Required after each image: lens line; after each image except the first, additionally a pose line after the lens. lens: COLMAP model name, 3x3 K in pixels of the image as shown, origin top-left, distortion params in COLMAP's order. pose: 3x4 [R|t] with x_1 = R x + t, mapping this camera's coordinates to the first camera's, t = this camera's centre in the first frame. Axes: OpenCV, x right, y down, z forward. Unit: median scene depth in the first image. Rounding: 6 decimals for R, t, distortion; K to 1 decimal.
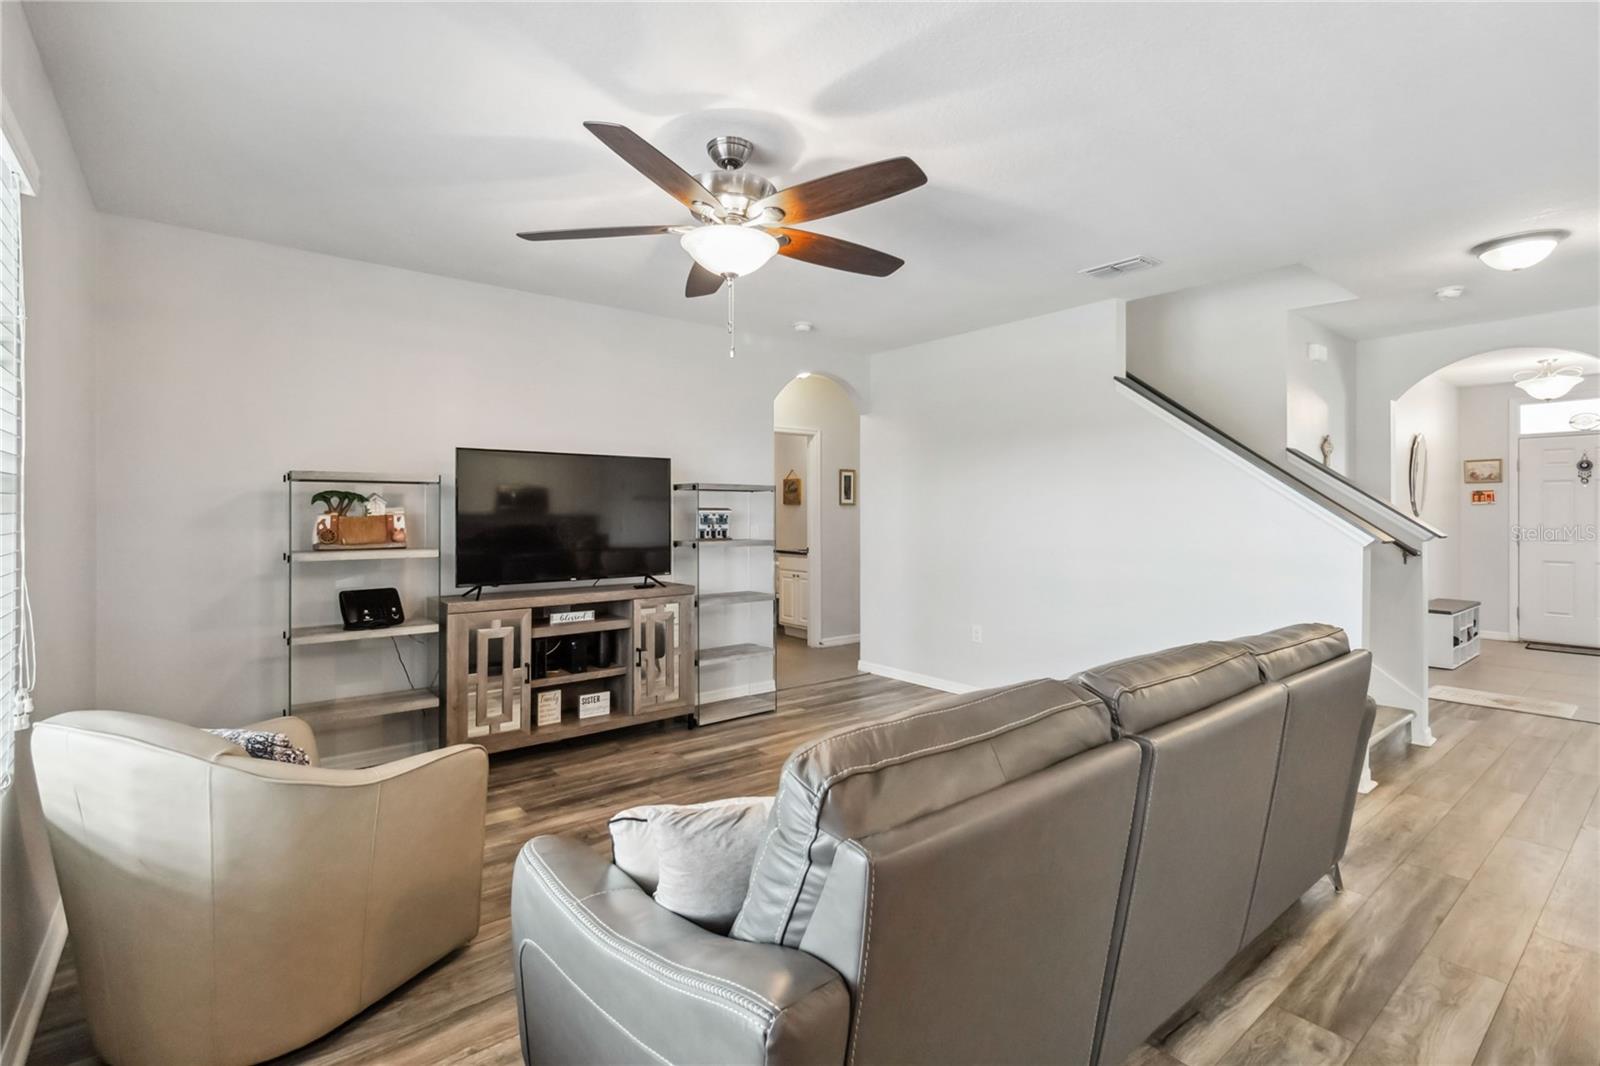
lens RADIAL K [[736.1, 0, 807.2], [0, 736.1, 510.5], [0, 0, 1]] dist [-0.006524, 0.001082]
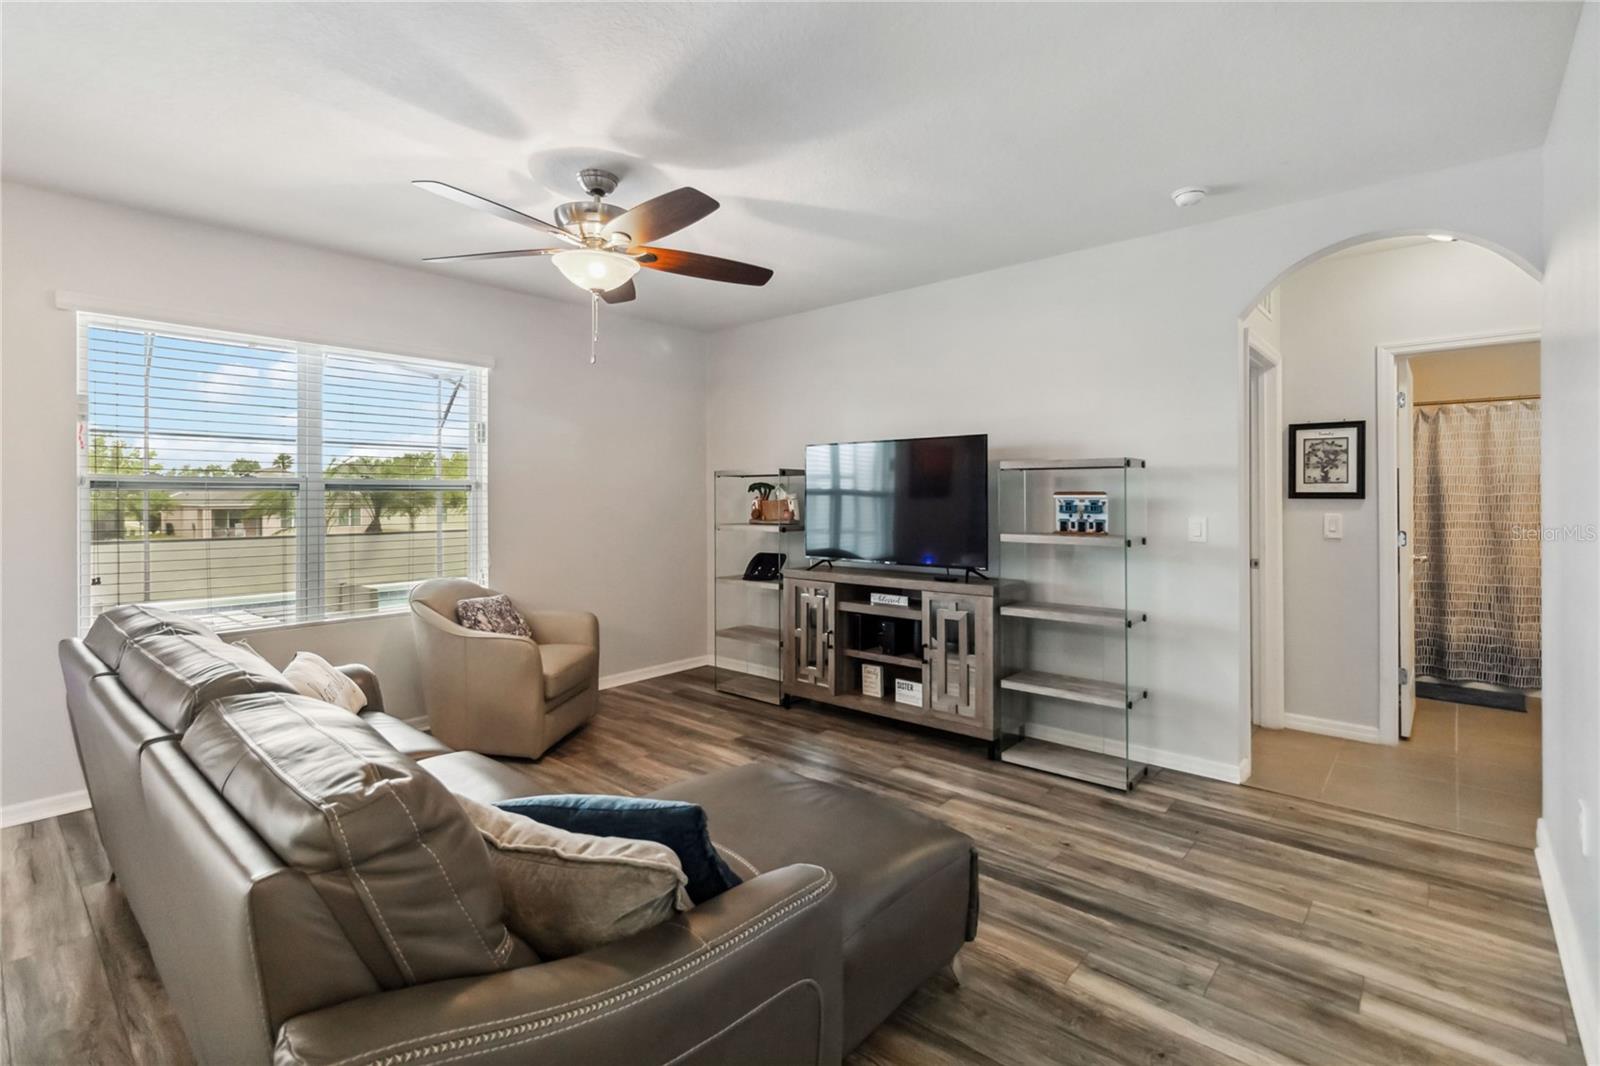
lens RADIAL K [[736.1, 0, 776.9], [0, 736.1, 499.3], [0, 0, 1]] dist [-0.006524, 0.001082]
pose [[0.159714, 0.002026, -0.987161, 0.599297], [0.003076, 0.999992, 0.002550, 0.001633], [0.987159, -0.003443, 0.159706, 0.611955]]
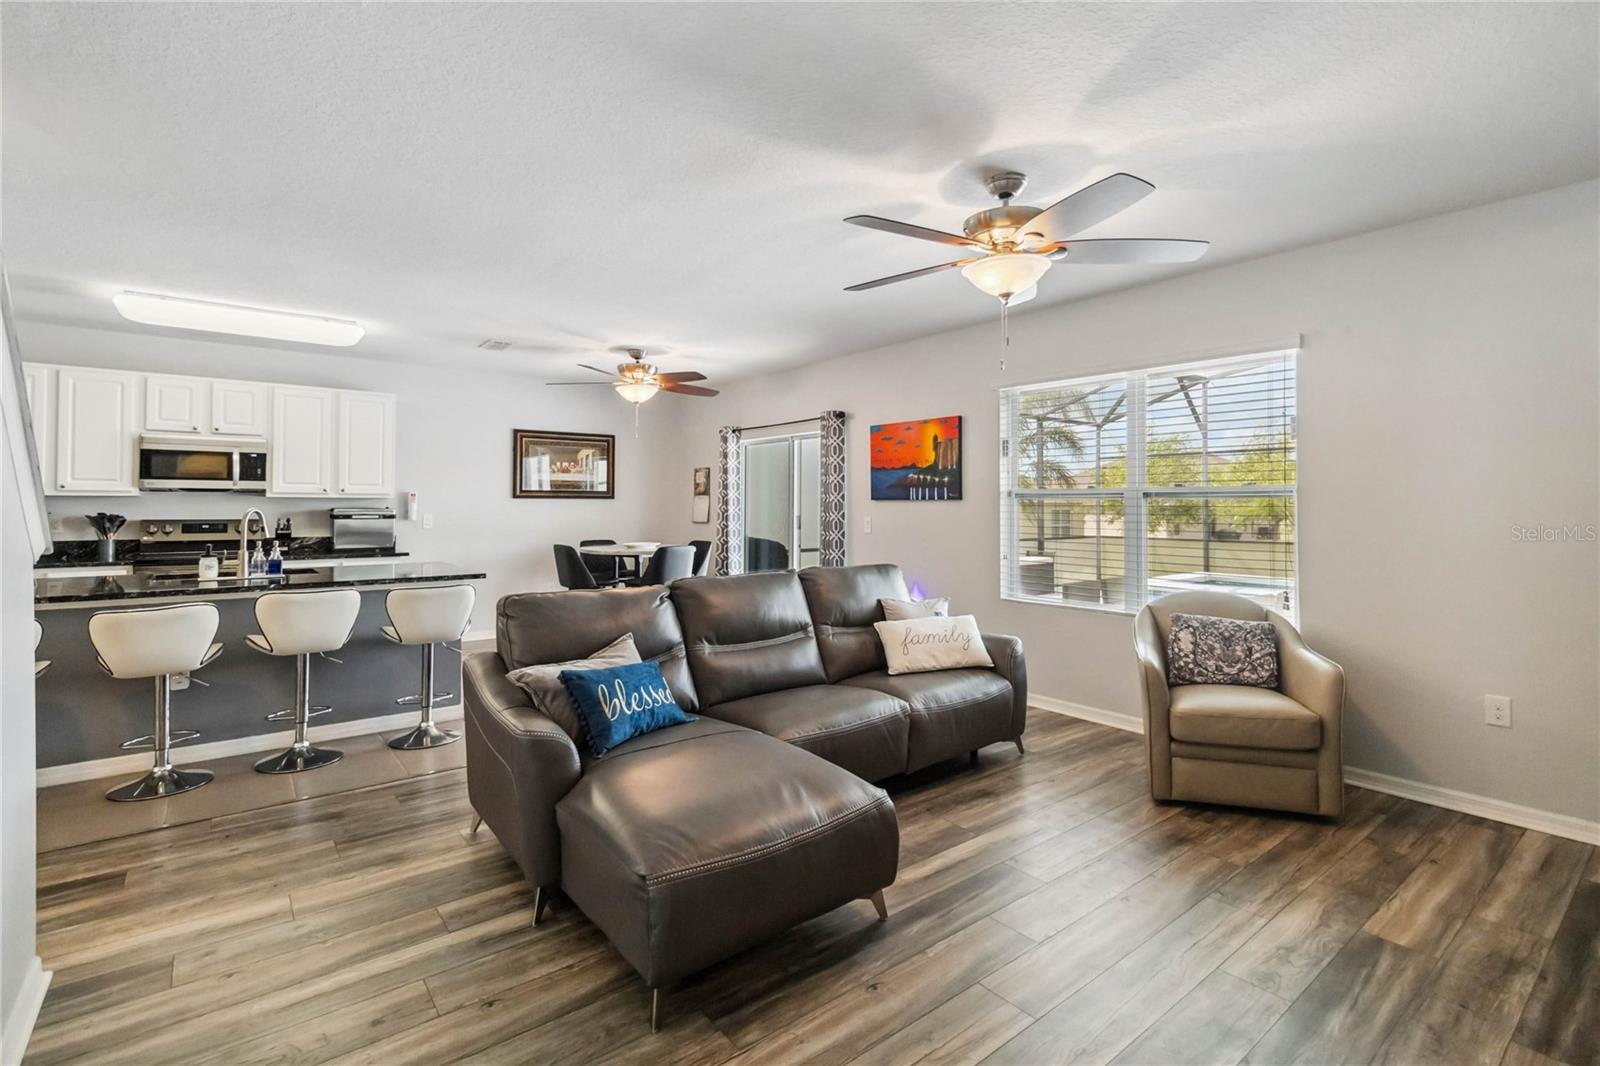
lens RADIAL K [[736.1, 0, 805.4], [0, 736.1, 491.1], [0, 0, 1]] dist [-0.006524, 0.001082]
pose [[-0.999980, -0.002719, -0.005790, 0.119112], [-0.002599, 0.999785, -0.020572, 0.002600], [0.005845, -0.020557, -0.999772, 1.186119]]
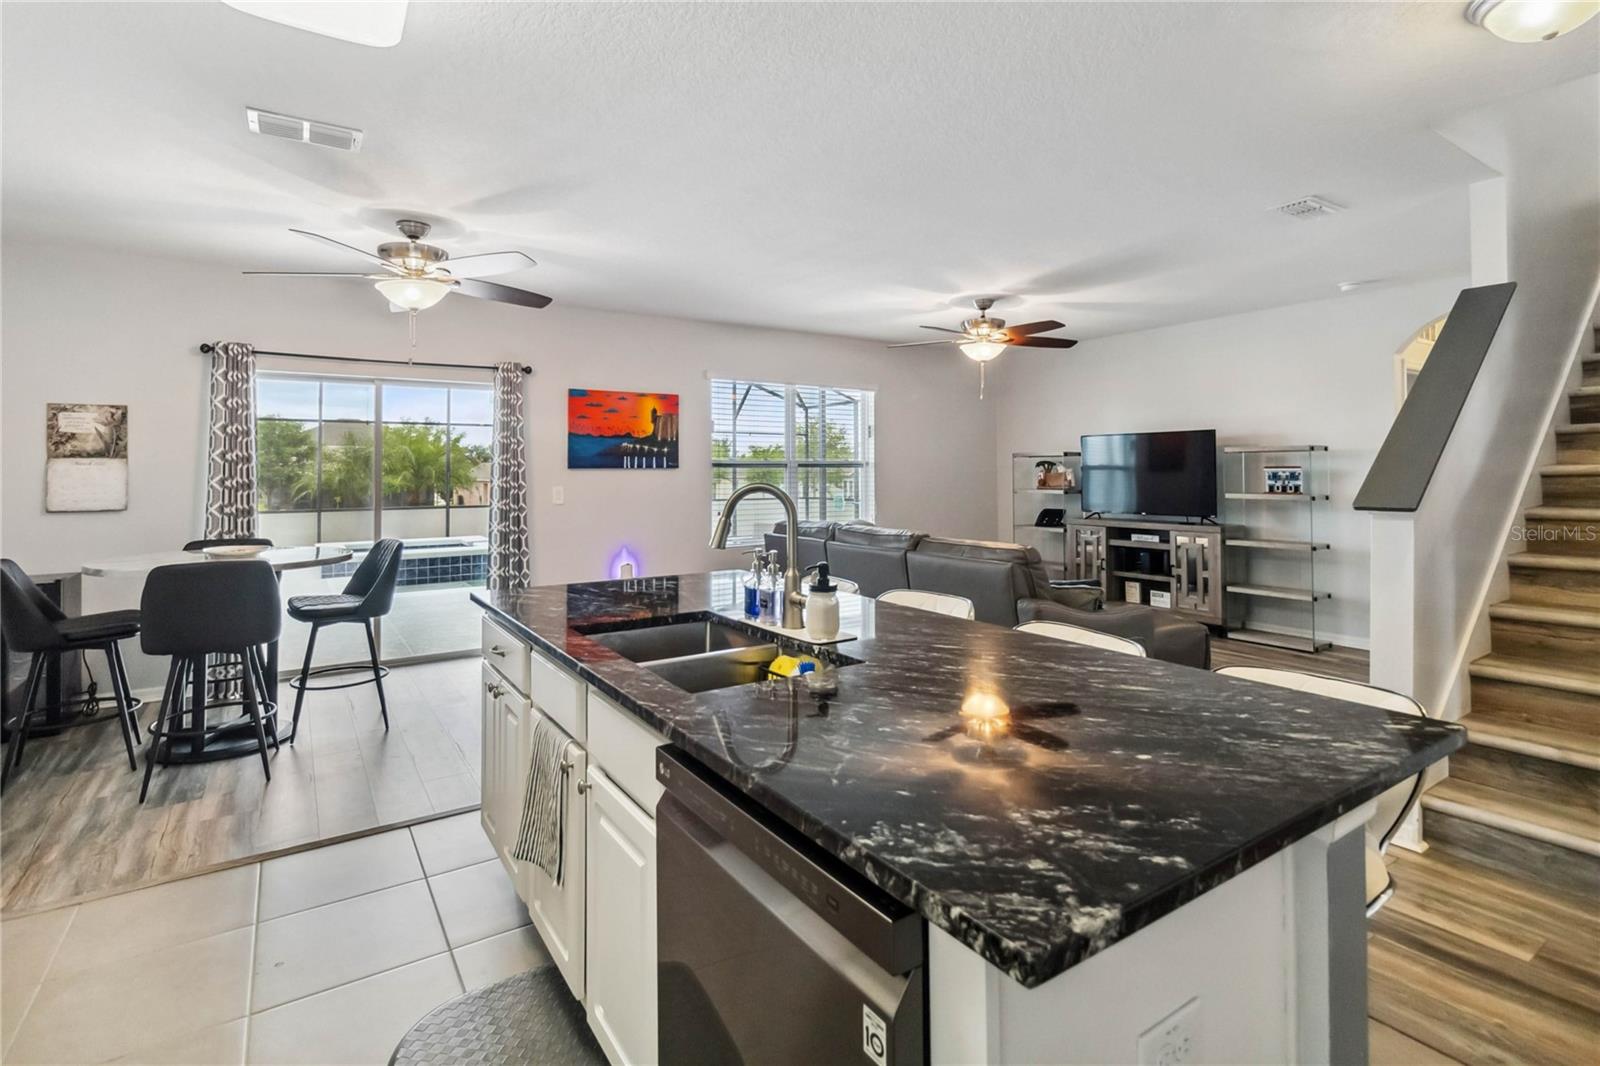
lens RADIAL K [[736.1, 0, 787.5], [0, 736.1, 462.0], [0, 0, 1]] dist [-0.006524, 0.001082]
pose [[-0.096708, -0.013159, -0.995226, 1.169226], [0.006972, 0.999879, -0.013898, 0.000470], [0.995288, -0.008283, -0.096605, 0.357199]]
